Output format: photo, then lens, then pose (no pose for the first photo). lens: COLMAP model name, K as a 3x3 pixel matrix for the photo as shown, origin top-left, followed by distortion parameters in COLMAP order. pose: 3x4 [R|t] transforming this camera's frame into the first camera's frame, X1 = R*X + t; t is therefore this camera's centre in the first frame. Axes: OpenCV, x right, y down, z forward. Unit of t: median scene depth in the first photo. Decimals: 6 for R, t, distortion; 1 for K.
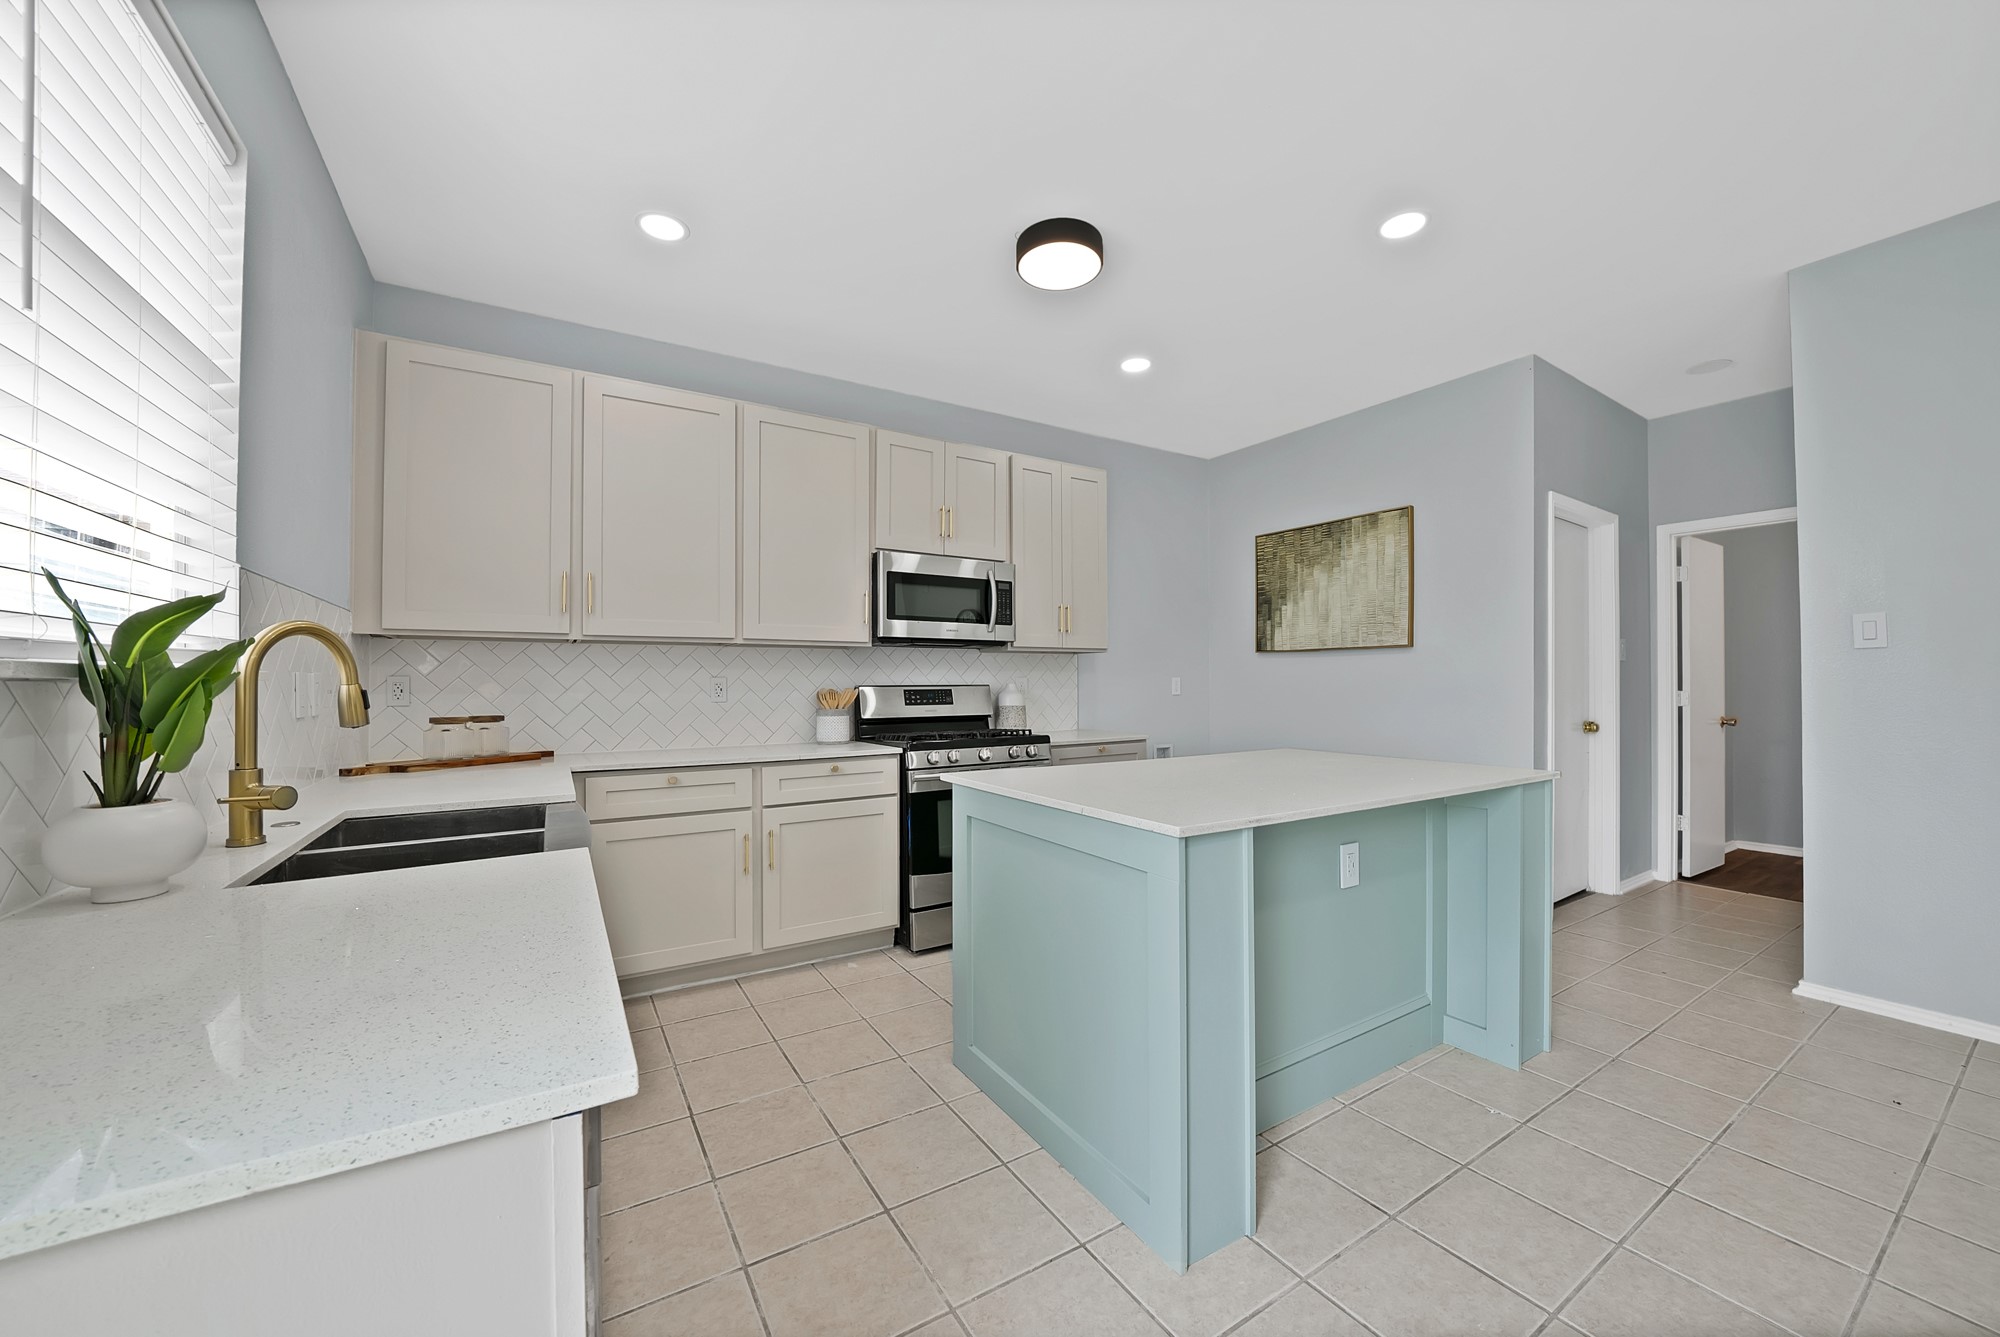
lens RADIAL K [[725.5, 0, 972.2], [0, 725.5, 678.2], [0, 0, 1]] dist [-0.018988, -0.000020]
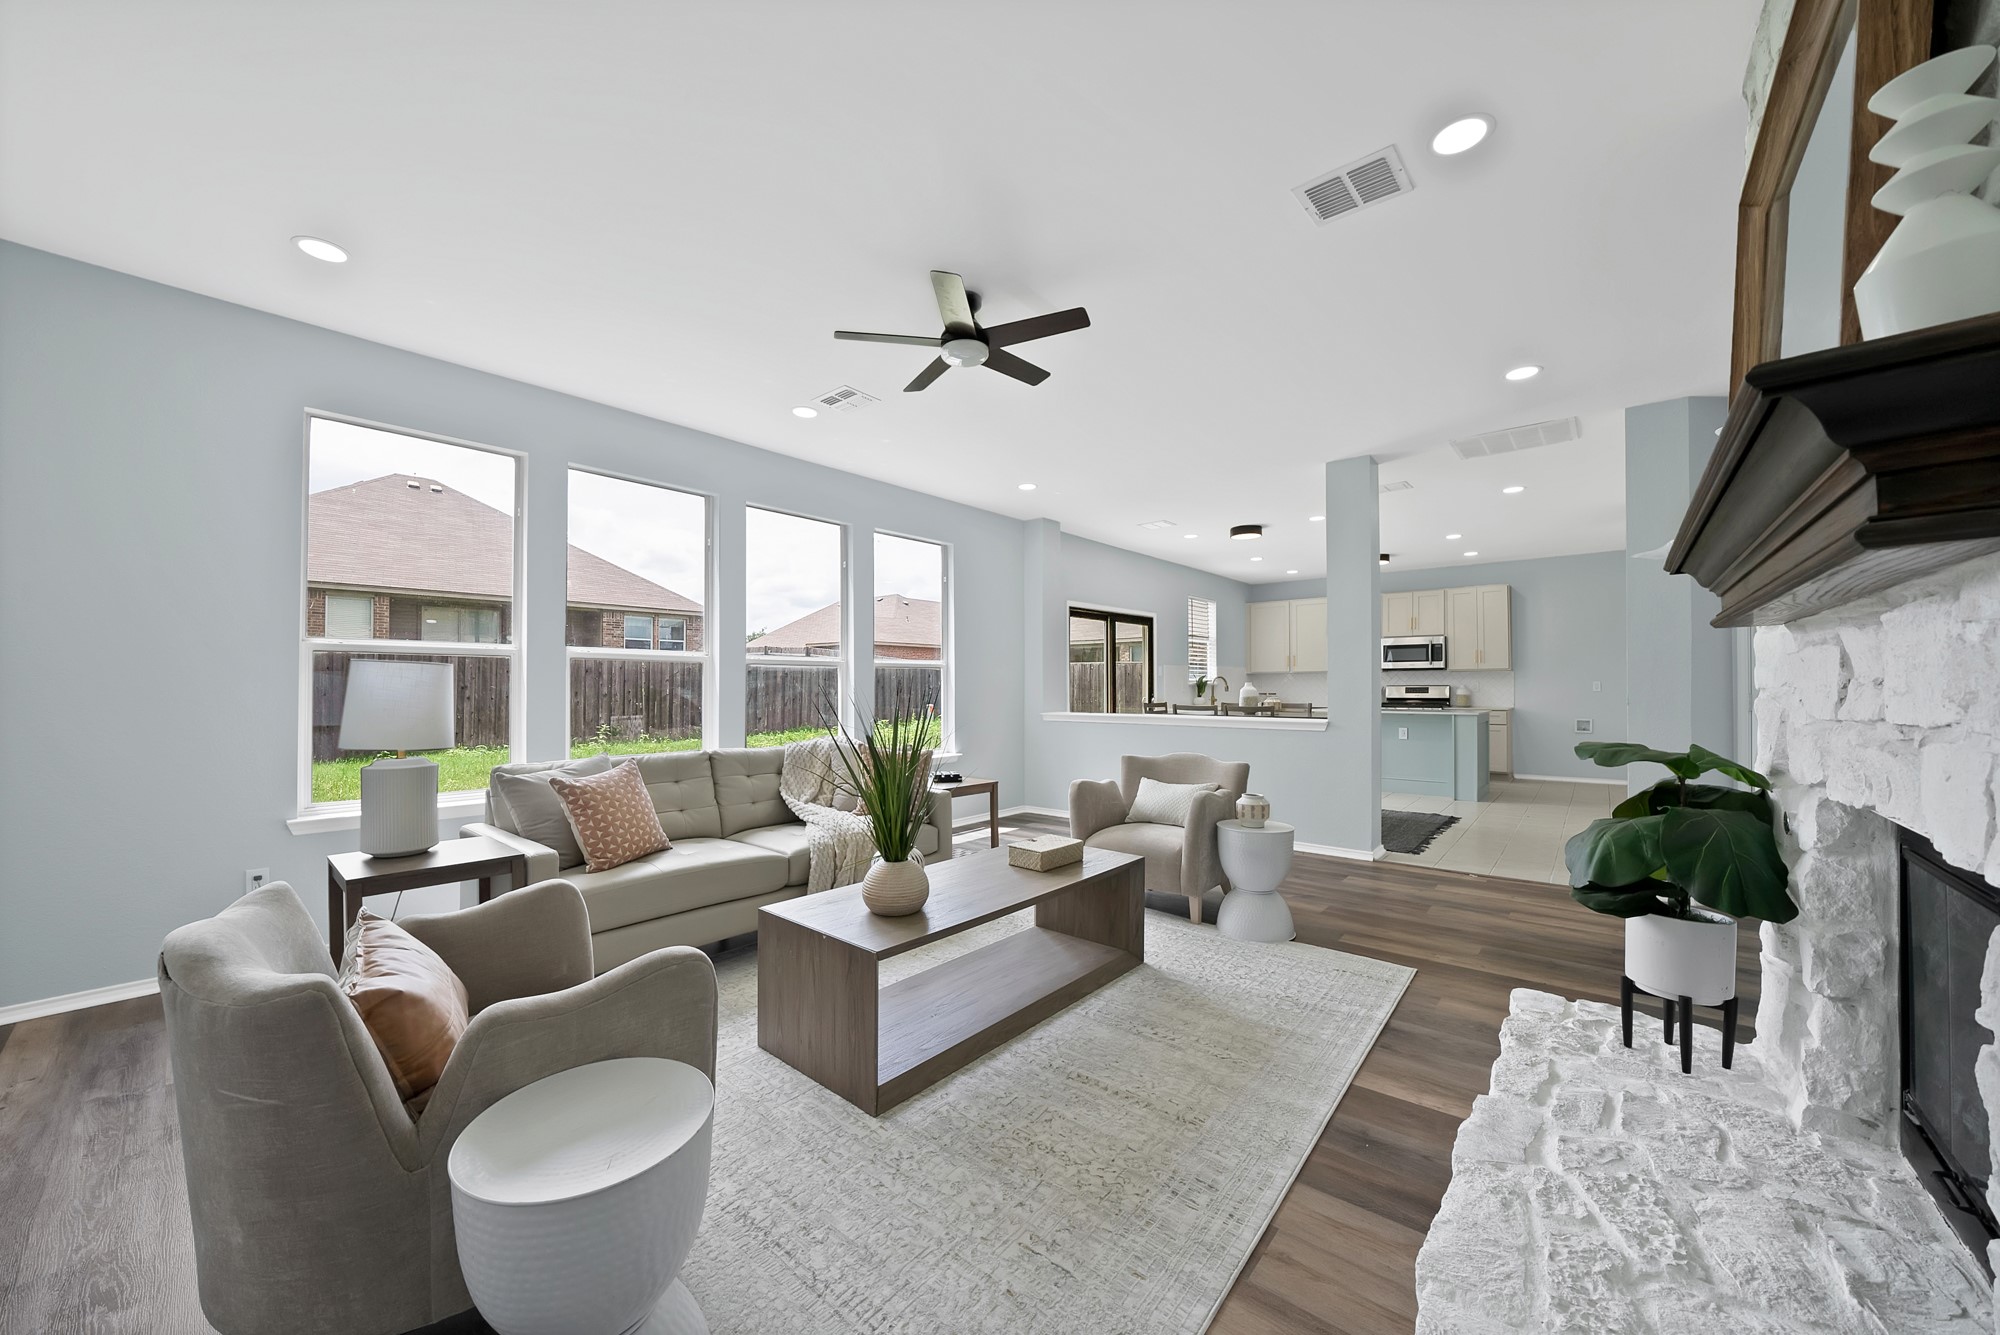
lens RADIAL K [[717.7, 0, 999.7], [0, 717.7, 678.2], [0, 0, 1]] dist [-0.013205, 0.000219]
pose [[0.326513, -0.011924, -0.945118, 1.905563], [0.003587, 0.999929, -0.011376, 0.007295], [0.945186, 0.000325, 0.326533, -1.249988]]
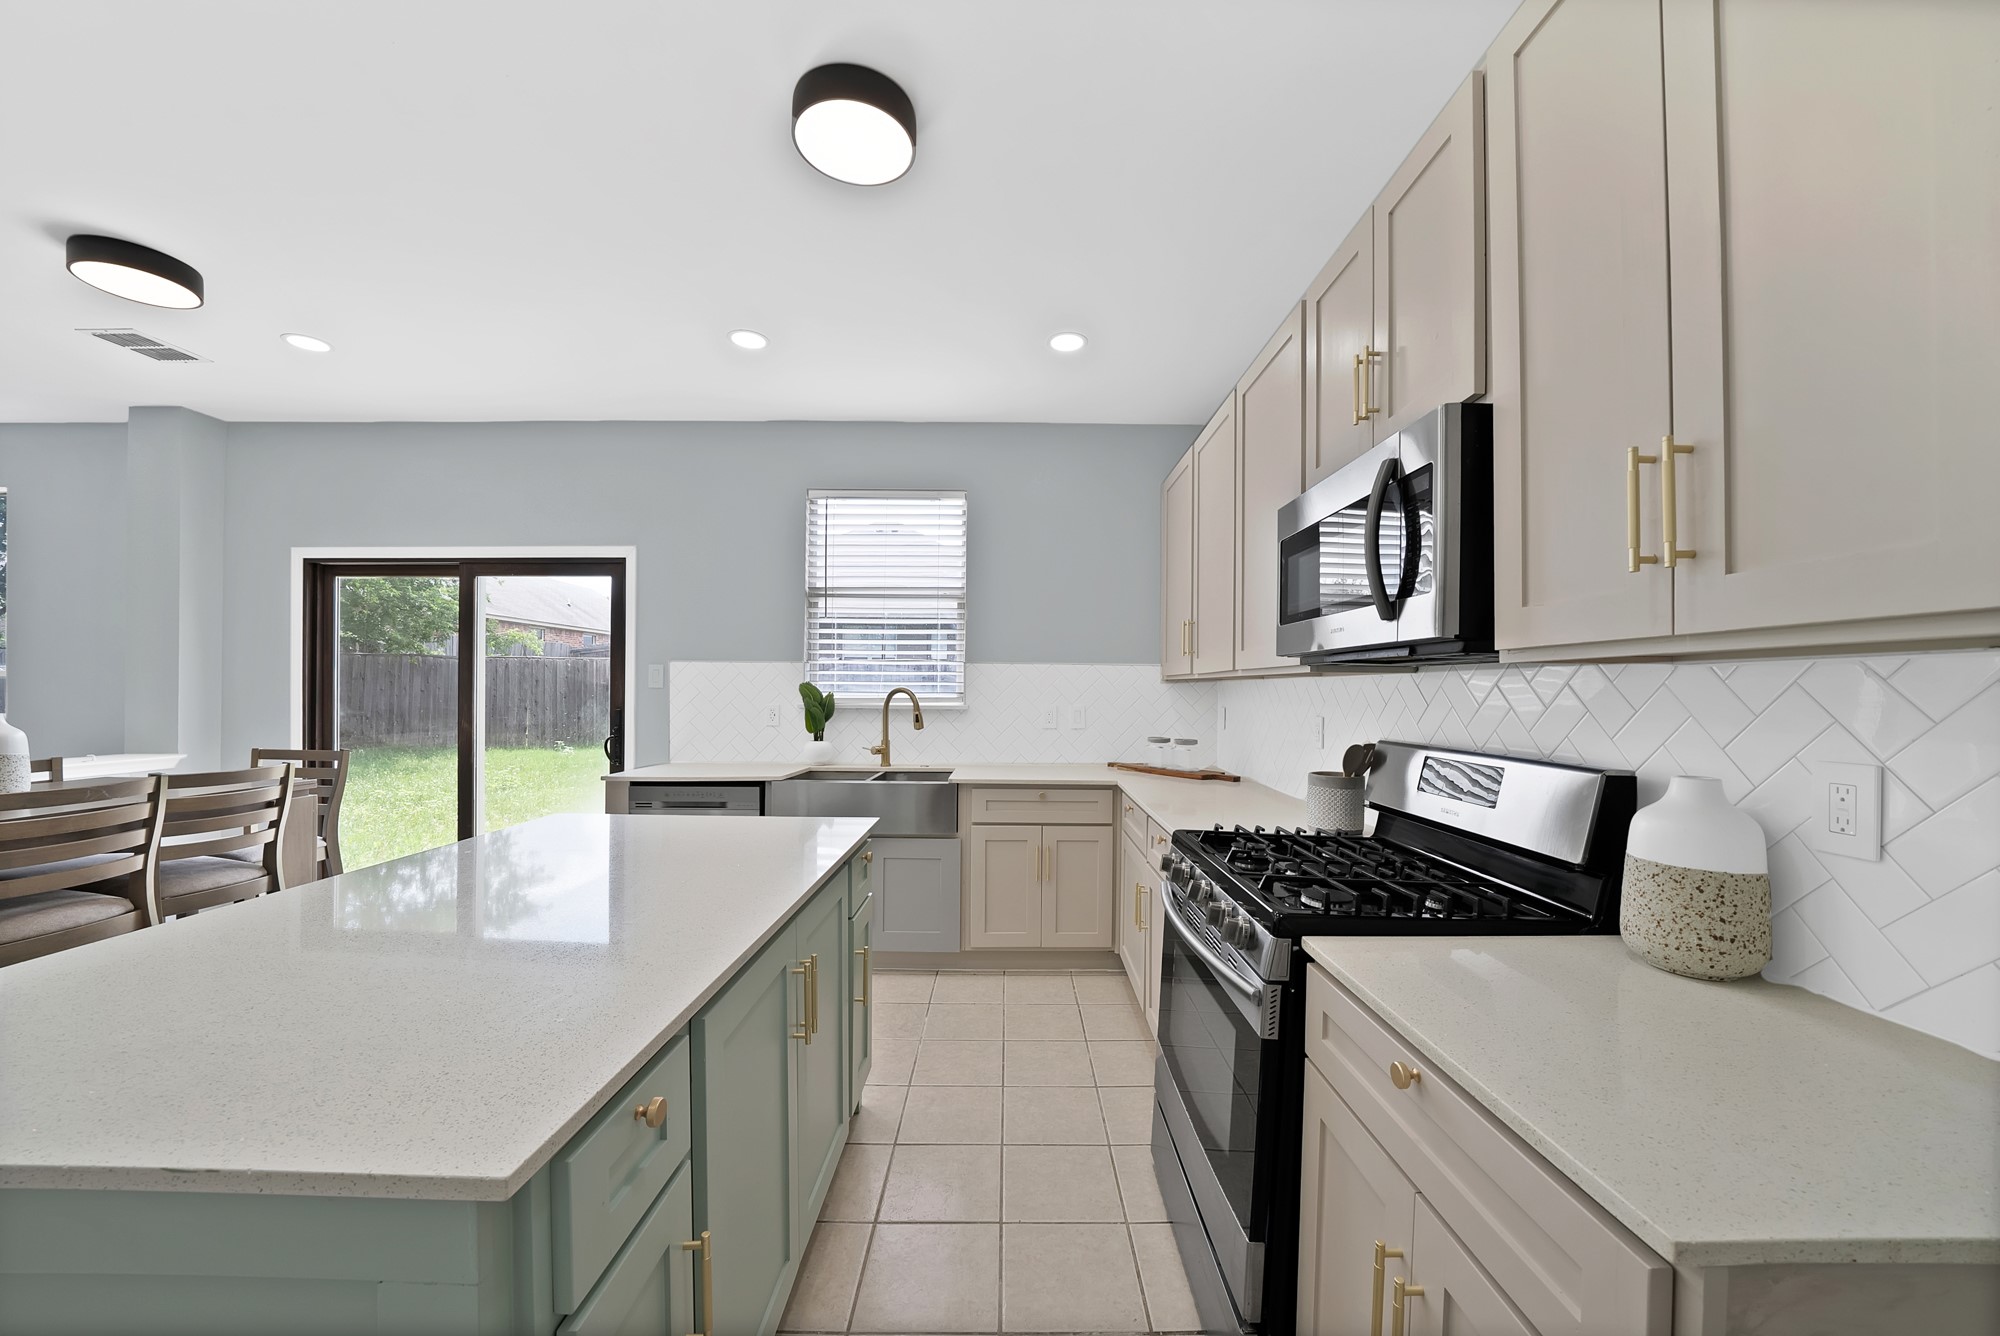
lens RADIAL K [[721.9, 0, 1011.6], [0, 721.9, 683.7], [0, 0, 1]] dist [-0.013607, 0.000009]
pose [[-0.507507, -0.008306, -0.861608, 0.452139], [-0.004664, 0.999965, -0.006892, -0.027157], [0.861635, 0.000520, -0.507528, 1.026330]]
